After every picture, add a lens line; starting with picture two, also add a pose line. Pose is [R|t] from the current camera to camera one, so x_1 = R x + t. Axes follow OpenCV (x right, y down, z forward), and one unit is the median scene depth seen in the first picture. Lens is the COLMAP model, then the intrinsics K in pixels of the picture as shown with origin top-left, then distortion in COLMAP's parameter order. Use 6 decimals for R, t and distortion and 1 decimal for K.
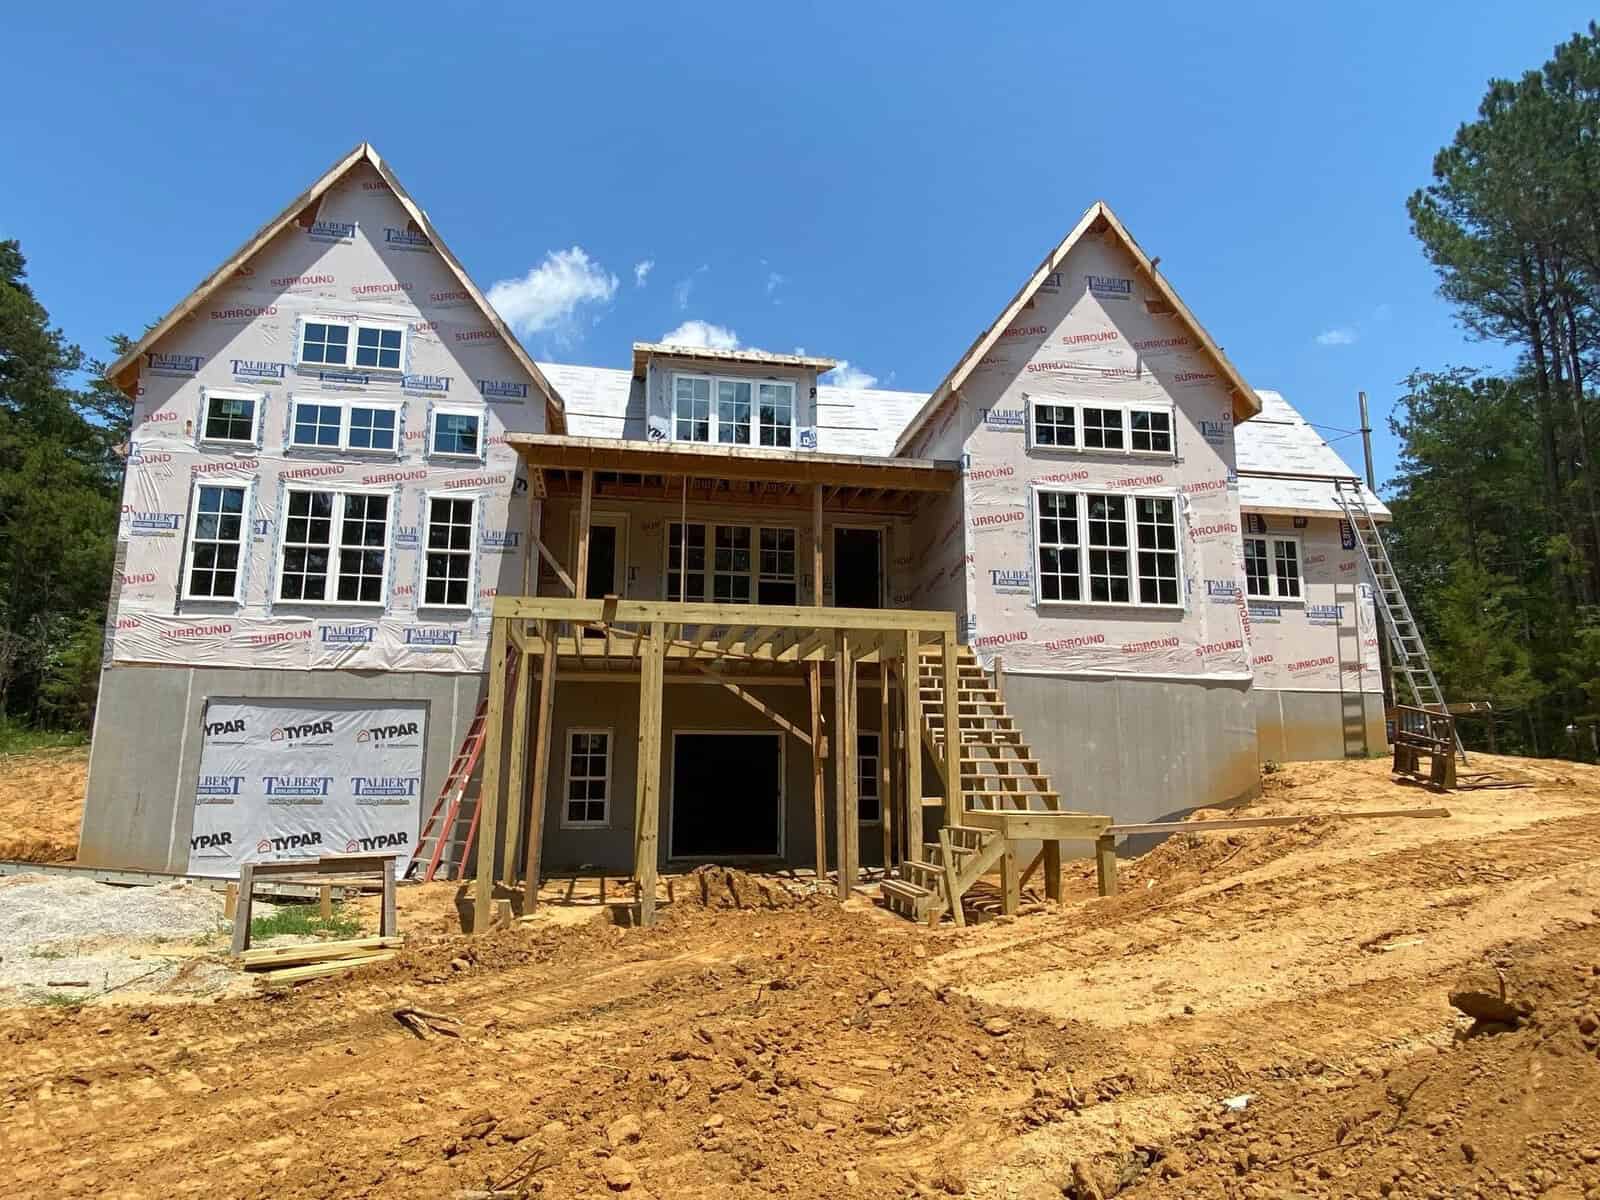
lens RADIAL K [[978.0, 0, 800.0], [0, 978.0, 600.0], [0, 0, 1]] dist [0.088849, -0.112605]
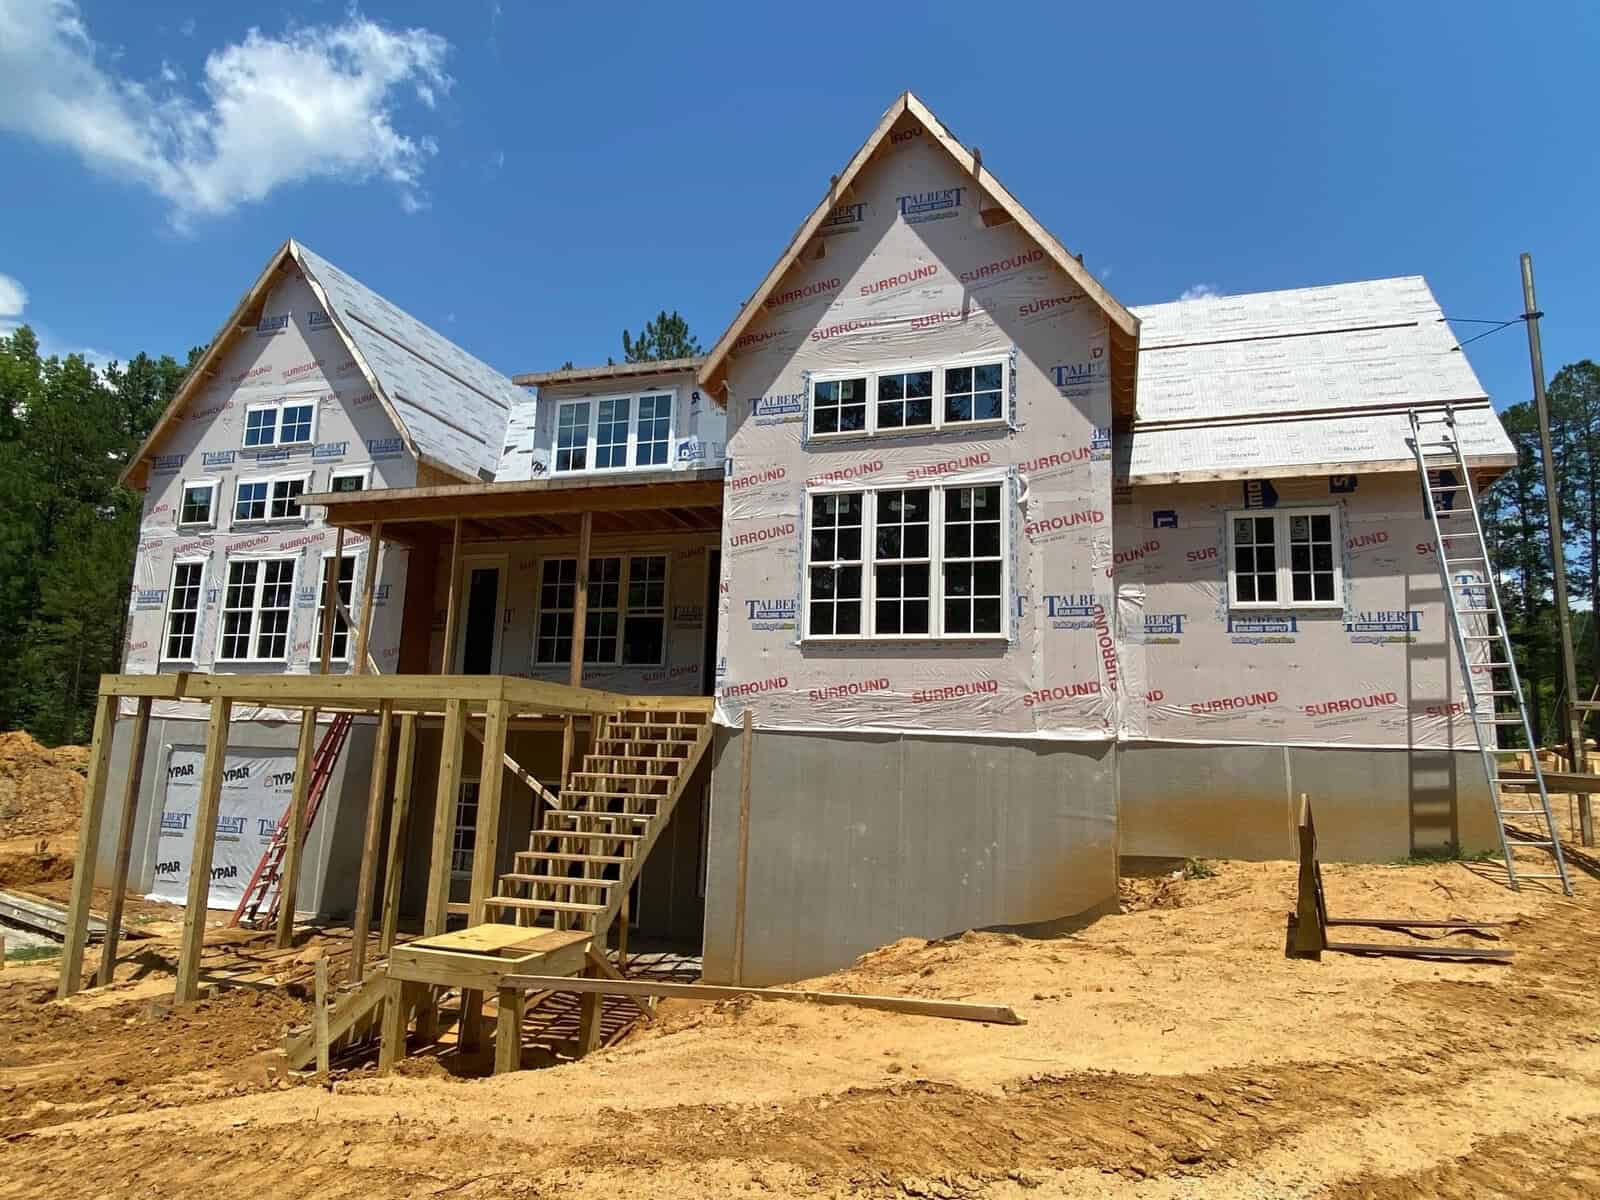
lens RADIAL K [[978.0, 0, 800.0], [0, 978.0, 600.0], [0, 0, 1]] dist [0.088849, -0.112605]
pose [[0.874346, -0.052082, -0.482500, 0.592672], [0.059107, 0.998251, -0.000645, -0.027012], [0.481690, -0.027956, 0.875896, 0.307926]]
